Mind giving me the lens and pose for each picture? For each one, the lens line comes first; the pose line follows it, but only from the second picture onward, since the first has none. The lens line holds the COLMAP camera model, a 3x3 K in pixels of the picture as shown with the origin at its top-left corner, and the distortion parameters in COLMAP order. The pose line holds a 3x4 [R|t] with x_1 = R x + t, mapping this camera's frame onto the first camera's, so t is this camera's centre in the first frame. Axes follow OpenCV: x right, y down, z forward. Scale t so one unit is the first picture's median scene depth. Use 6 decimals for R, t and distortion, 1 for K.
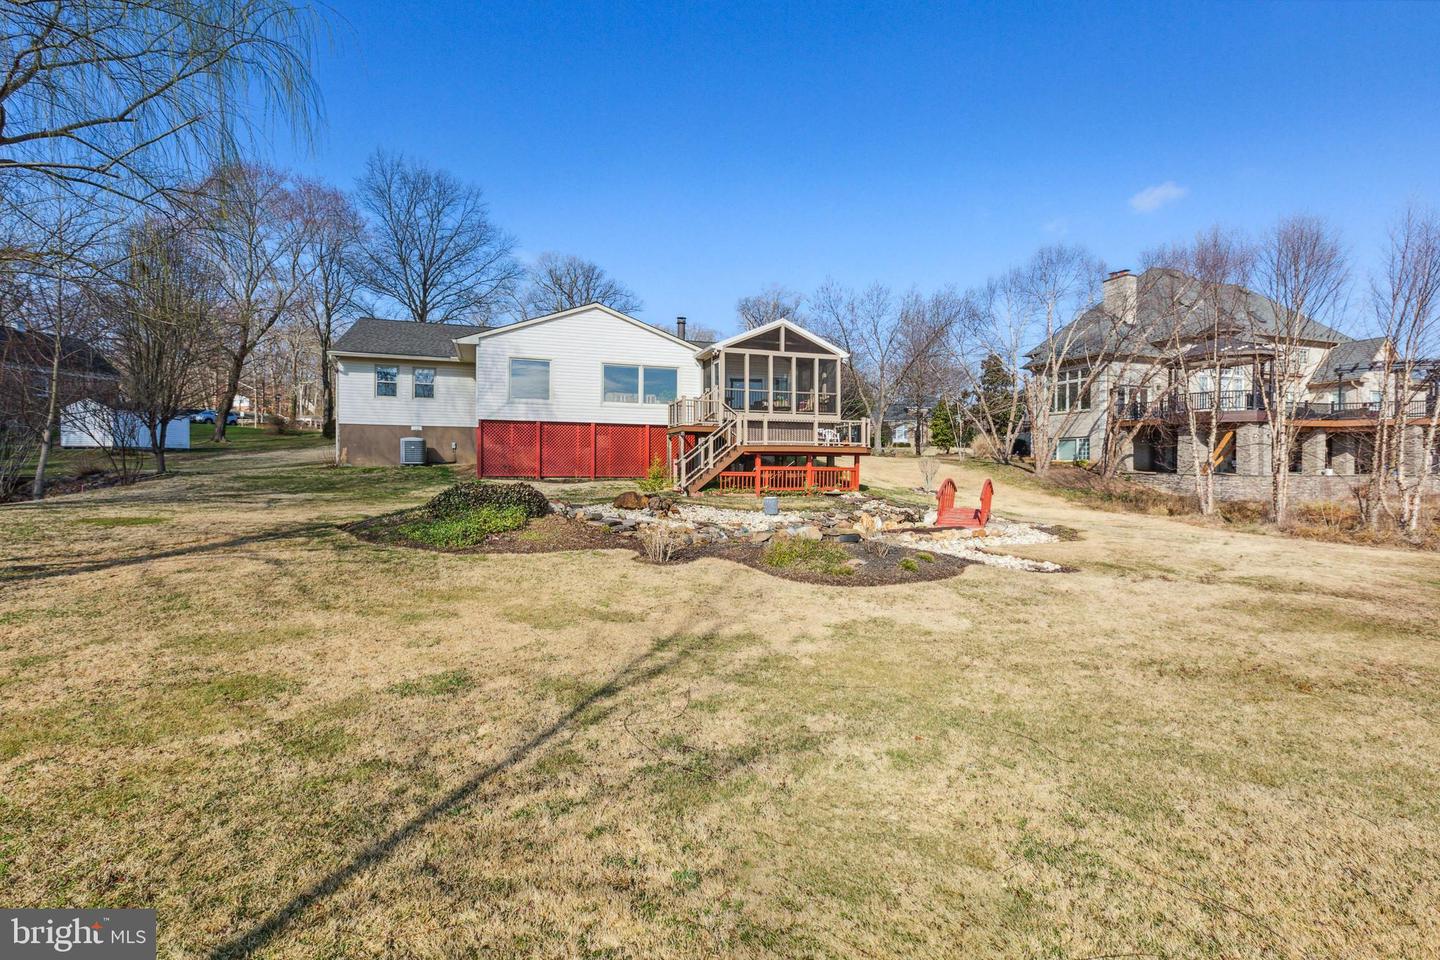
lens RADIAL K [[655.8, 0, 718.0], [0, 655.8, 487.4], [0, 0, 1]] dist [-0.000981, 0.000535]
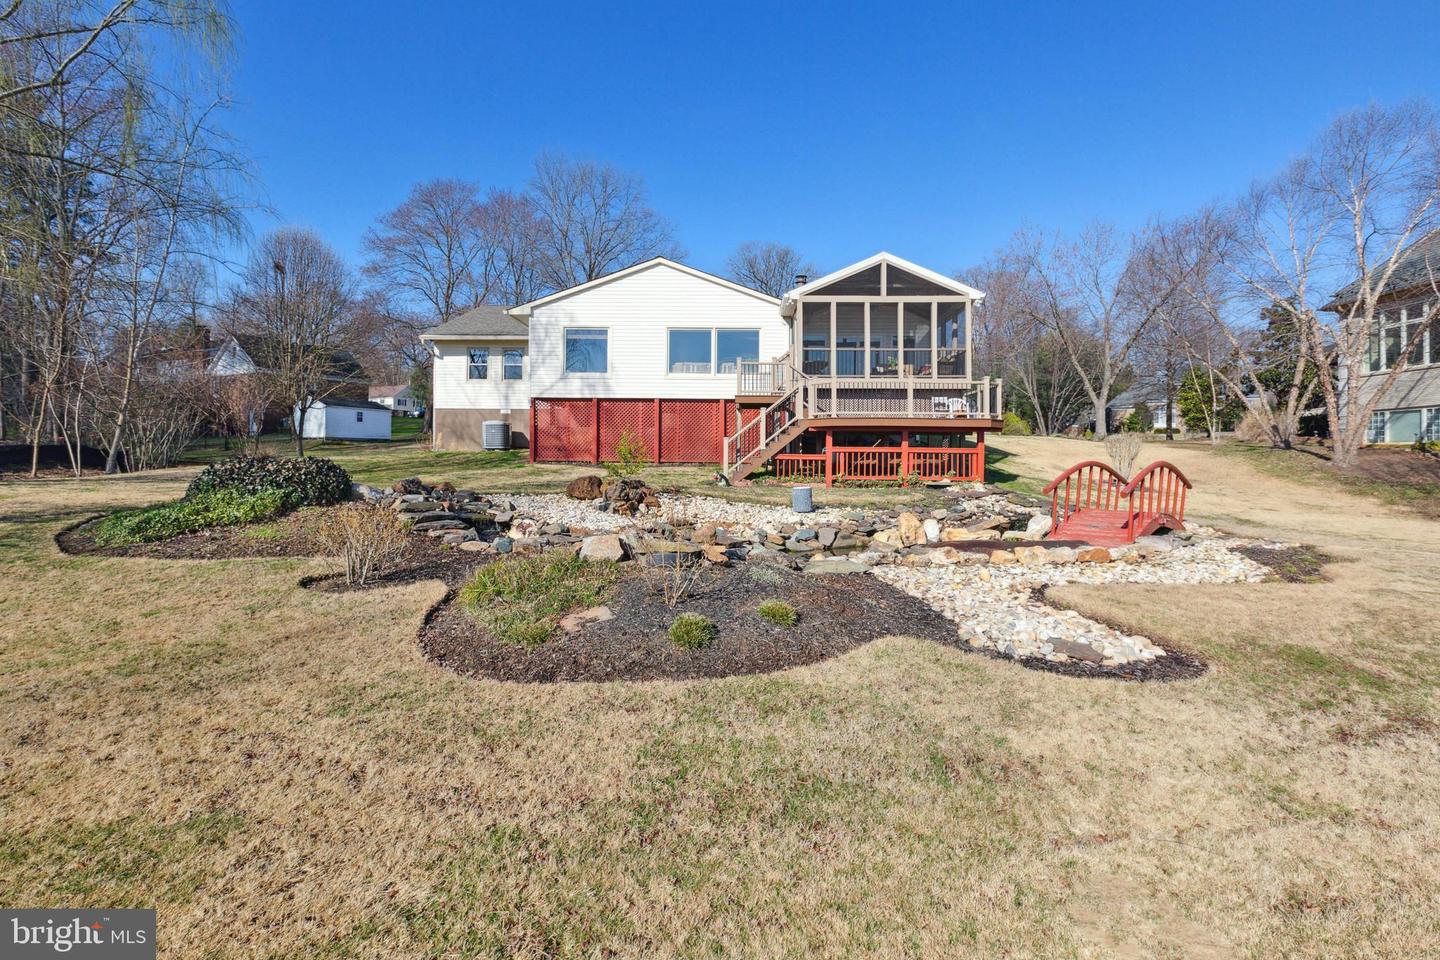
lens RADIAL K [[655.8, 0, 722.5], [0, 655.8, 466.0], [0, 0, 1]] dist [-0.000981, 0.000535]
pose [[0.939270, 0.003970, -0.343156, 0.181333], [-0.011612, 0.999728, -0.020218, 0.005416], [0.342982, 0.022975, 0.939061, 0.229963]]
